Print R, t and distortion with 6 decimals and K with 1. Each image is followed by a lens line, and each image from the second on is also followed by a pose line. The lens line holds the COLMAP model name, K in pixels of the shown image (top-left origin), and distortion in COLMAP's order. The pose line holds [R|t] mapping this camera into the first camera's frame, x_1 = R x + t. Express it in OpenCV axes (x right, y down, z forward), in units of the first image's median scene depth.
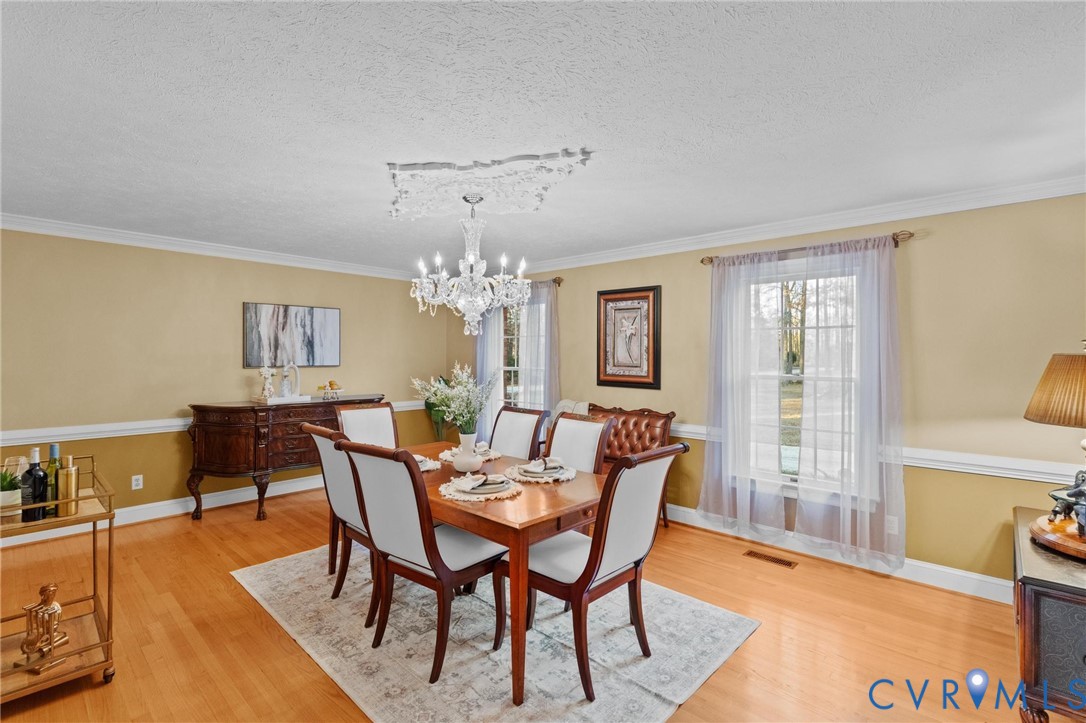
lens RADIAL K [[509.9, 0, 540.0], [0, 509.9, 364.7], [0, 0, 1]] dist [0.002287, -0.000022]
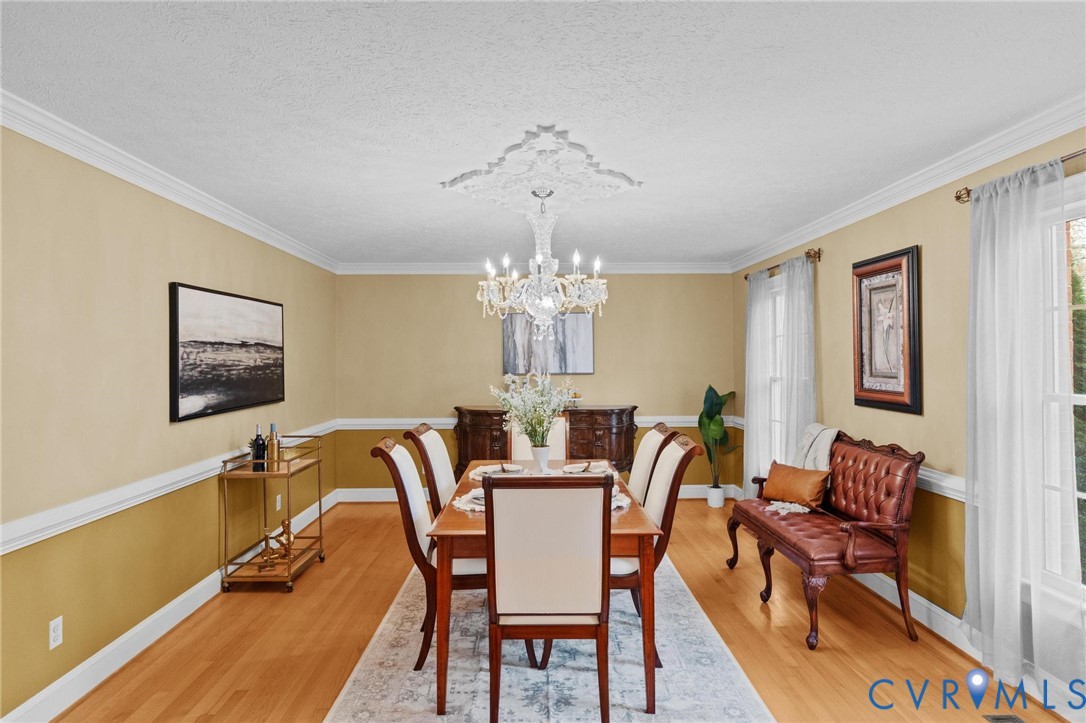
lens RADIAL K [[650.7, 0, 539.7], [0, 650.7, 370.8], [0, 0, 1]] dist [0.002790, 0.000286]
pose [[0.683472, 0.002901, -0.729971, 0.494556], [-0.004808, 0.999988, -0.000528, -0.001972], [0.729961, 0.003871, 0.683478, 0.132059]]
